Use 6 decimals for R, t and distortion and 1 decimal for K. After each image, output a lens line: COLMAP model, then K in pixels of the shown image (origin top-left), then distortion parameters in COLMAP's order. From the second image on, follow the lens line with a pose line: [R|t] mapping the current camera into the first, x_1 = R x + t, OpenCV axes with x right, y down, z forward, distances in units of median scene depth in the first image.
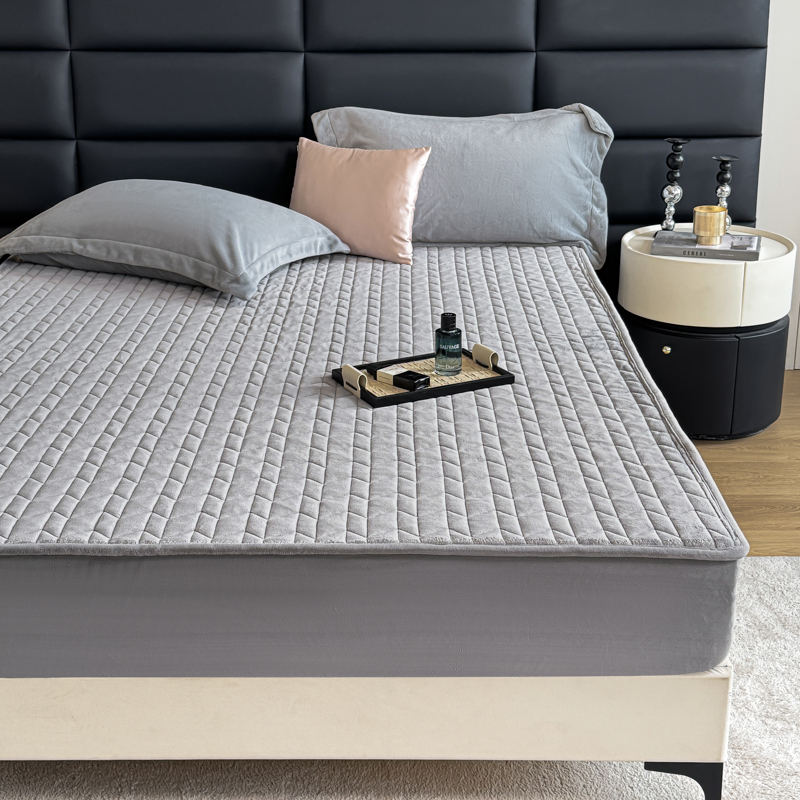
lens RADIAL K [[1234.7, 0, 404.0], [0, 1234.7, 349.4], [0, 0, 1]] dist [0.143822, 0.000000]
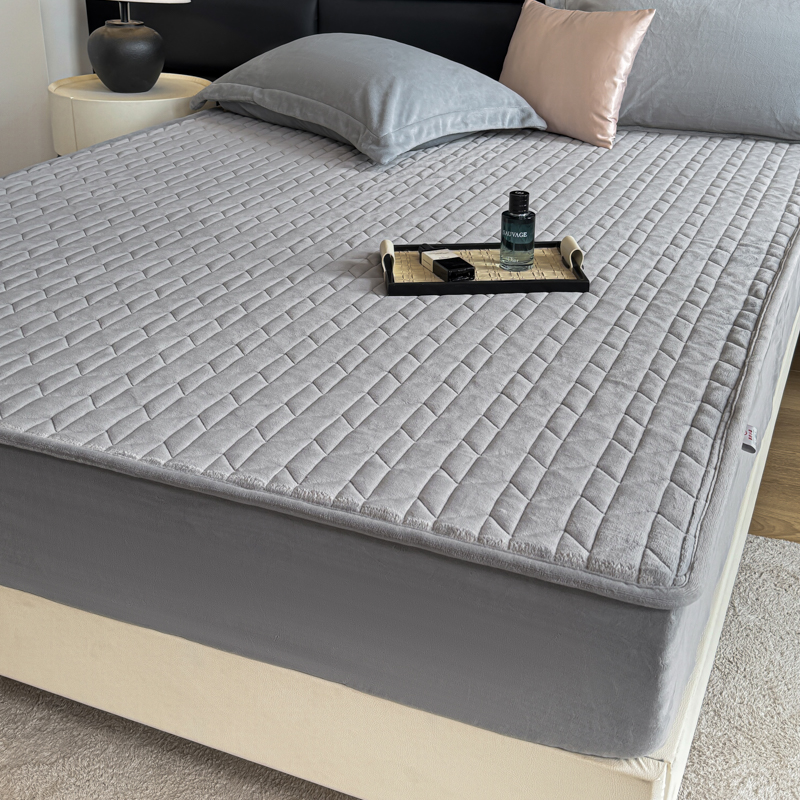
lens RADIAL K [[1036.2, 0, 414.0], [0, 1036.2, 356.1], [0, 0, 1]] dist [0.104343, 0.000000]
pose [[0.920990, 0.161042, -0.354745, 0.178518], [-0.123253, 0.984238, 0.126821, -0.001203], [0.369577, -0.073077, 0.926322, 0.282889]]
